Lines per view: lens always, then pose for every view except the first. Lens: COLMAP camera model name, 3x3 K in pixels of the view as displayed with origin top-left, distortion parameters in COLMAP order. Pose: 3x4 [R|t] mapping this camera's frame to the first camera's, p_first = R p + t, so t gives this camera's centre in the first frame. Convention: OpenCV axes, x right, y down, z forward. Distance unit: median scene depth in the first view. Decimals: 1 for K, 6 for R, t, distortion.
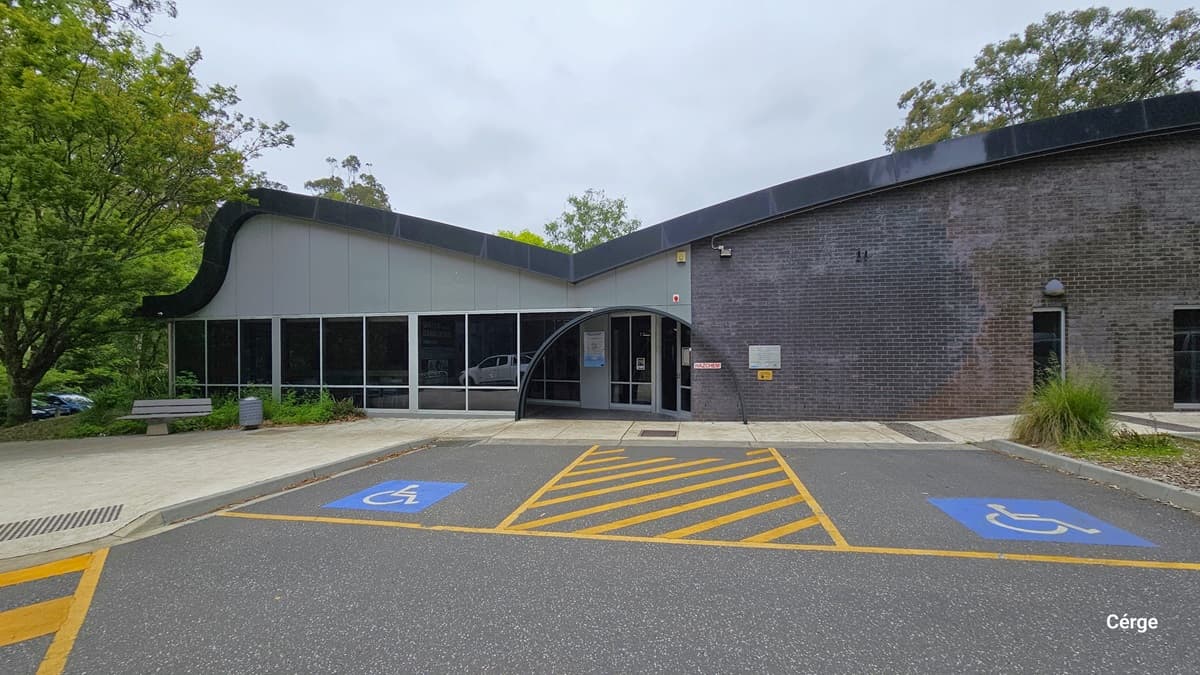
lens RADIAL K [[482.1, 0, 607.1], [0, 482.1, 341.9], [0, 0, 1]] dist [-0.005252, -0.000386]
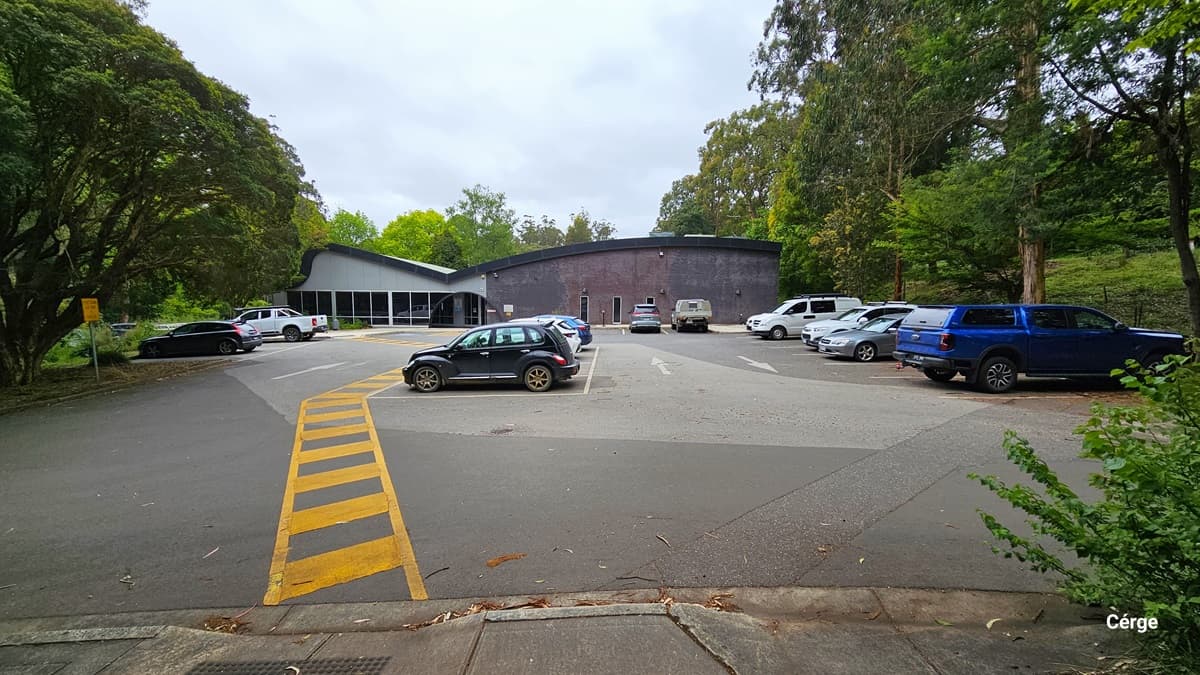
lens RADIAL K [[482.1, 0, 606.3], [0, 482.1, 337.6], [0, 0, 1]] dist [-0.005252, -0.000386]
pose [[0.983761, 0.002259, 0.179468, 0.353952], [-0.019839, 0.995162, 0.096227, -0.089091], [-0.178382, -0.098225, 0.979046, -2.106598]]
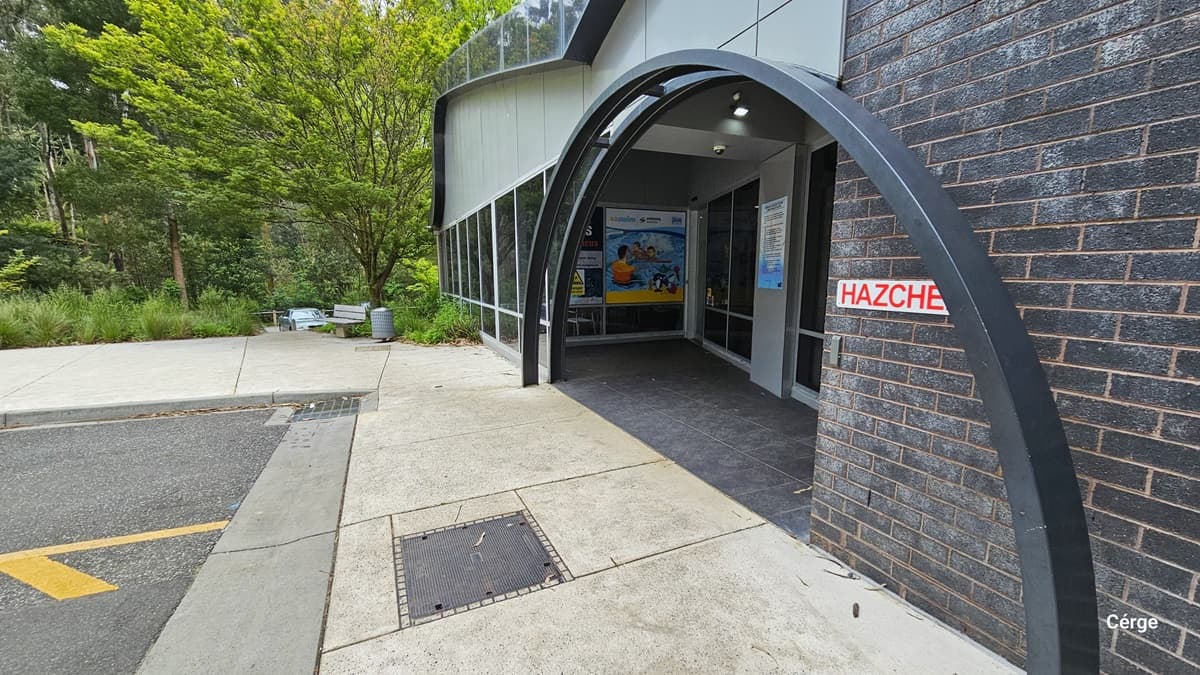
lens RADIAL K [[482.1, 0, 592.2], [0, 482.1, 346.3], [0, 0, 1]] dist [-0.005252, -0.000386]
pose [[0.576554, 0.126166, -0.807260, 0.264750], [0.021210, 0.985362, 0.169150, 0.032230], [0.816784, -0.114646, 0.565438, 0.735312]]
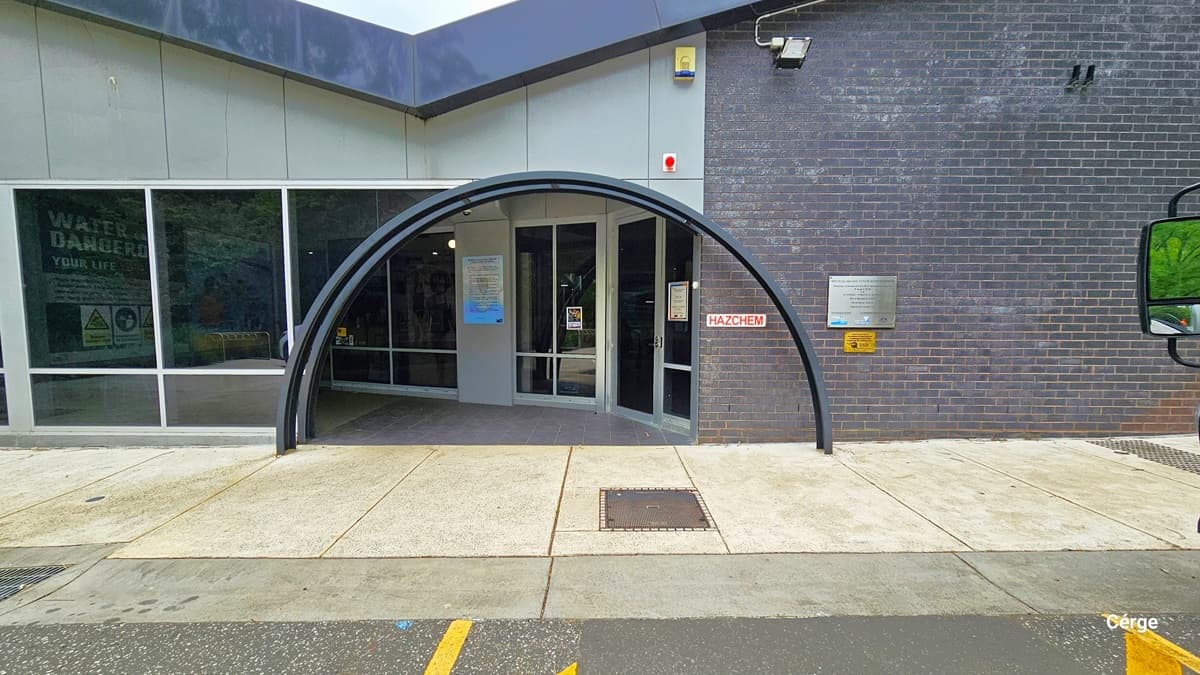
lens RADIAL K [[482.1, 0, 601.3], [0, 482.1, 347.5], [0, 0, 1]] dist [-0.005252, -0.000386]
pose [[0.983953, -0.004080, 0.178382, 0.006149], [-0.012429, 0.995743, 0.091333, 0.032296], [-0.177995, -0.092084, 0.979713, 0.534726]]
